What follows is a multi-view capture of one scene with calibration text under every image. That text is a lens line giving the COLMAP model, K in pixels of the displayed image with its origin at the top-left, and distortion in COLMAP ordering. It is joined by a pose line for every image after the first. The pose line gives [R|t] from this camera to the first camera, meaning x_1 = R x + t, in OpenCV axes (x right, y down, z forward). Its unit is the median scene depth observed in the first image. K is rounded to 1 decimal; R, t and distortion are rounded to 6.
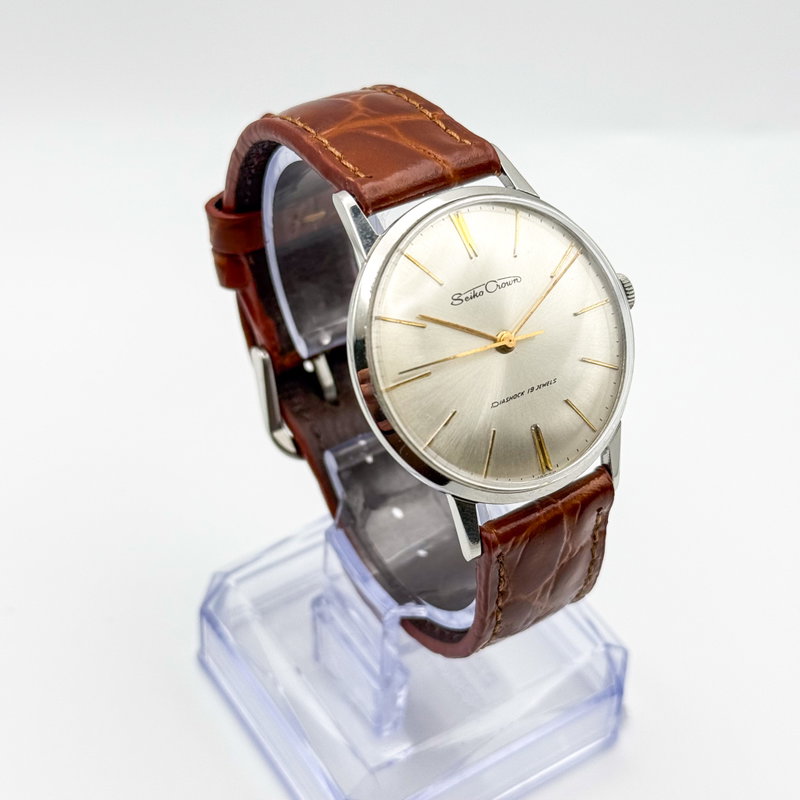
lens RADIAL K [[1552.5, 0, 400.0], [0, 1552.5, 400.0], [0, 0, 1]] dist [0.156620, -0.078010]
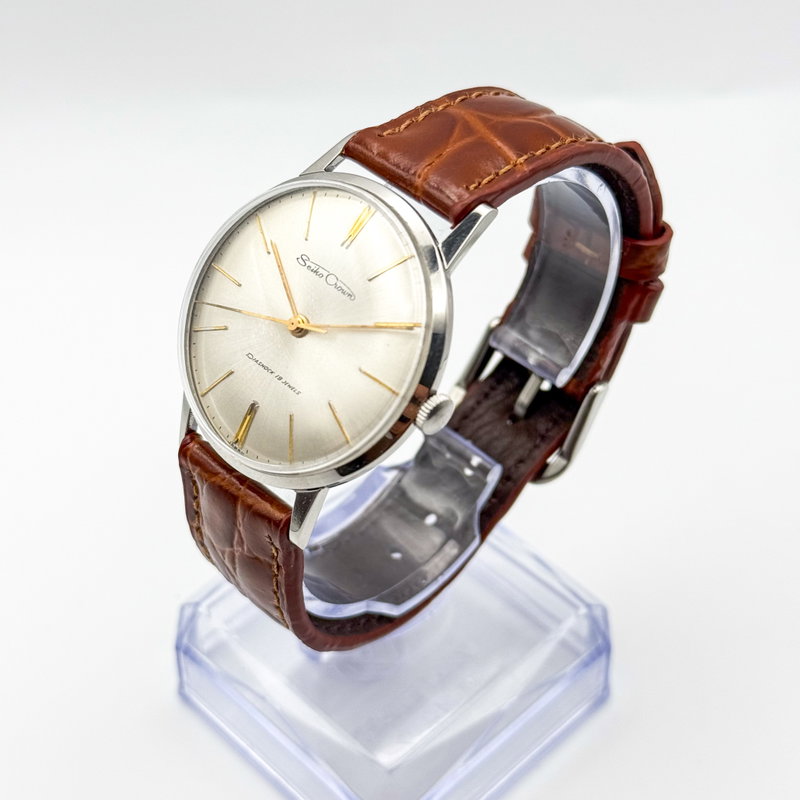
lens RADIAL K [[1552.5, 0, 400.0], [0, 1552.5, 400.0], [0, 0, 1]] dist [0.156620, -0.078010]
pose [[0.208930, 0.645875, -0.734298, 0.793224], [-0.657808, 0.648430, 0.383181, -0.405009], [0.723628, 0.402969, 0.560338, 0.479896]]
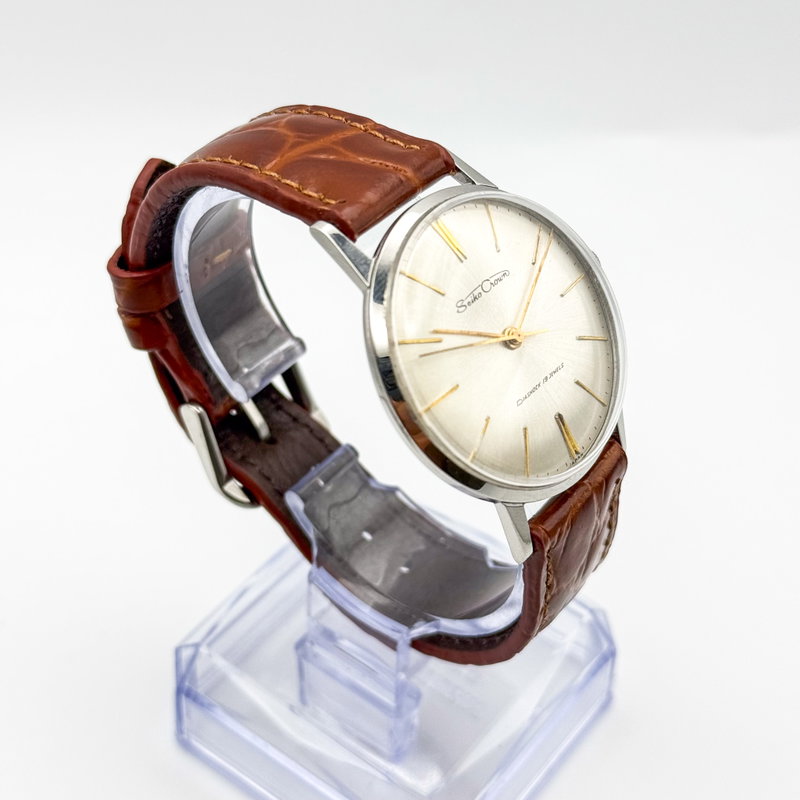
lens RADIAL K [[1552.5, 0, 400.0], [0, 1552.5, 400.0], [0, 0, 1]] dist [0.156620, -0.078010]
pose [[0.944918, -0.229133, 0.233728, -0.224571], [0.227155, 0.973203, 0.035728, -0.047481], [-0.235652, 0.019332, 0.971645, 0.057876]]
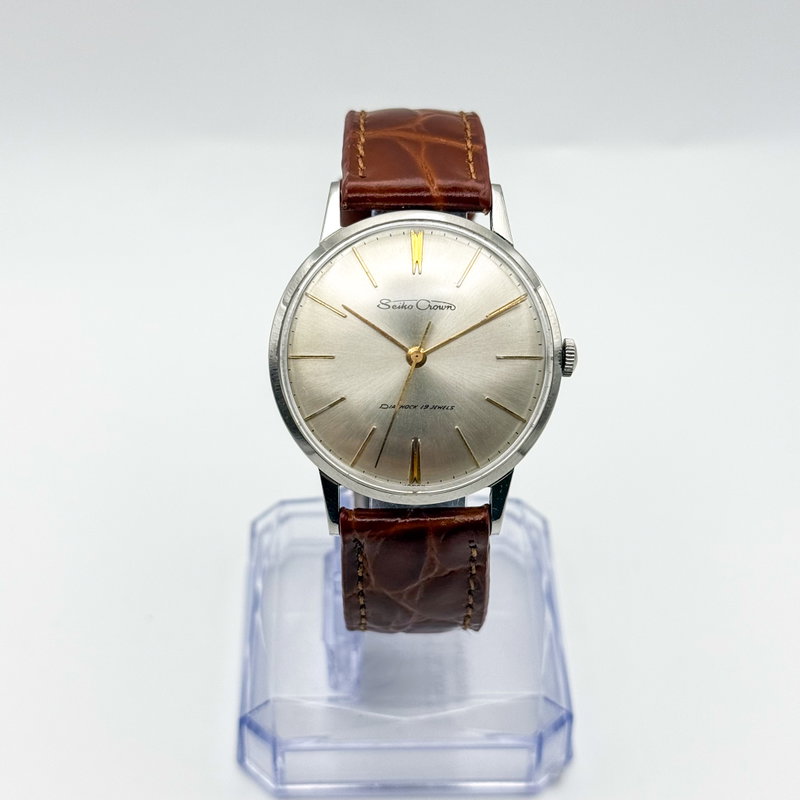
lens RADIAL K [[1552.5, 0, 400.0], [0, 1552.5, 400.0], [0, 0, 1]] dist [0.156620, -0.078010]
pose [[0.852914, 0.338398, -0.397523, 0.469942], [-0.344845, 0.936887, 0.057651, -0.063594], [0.391943, 0.087913, 0.915779, 0.006147]]
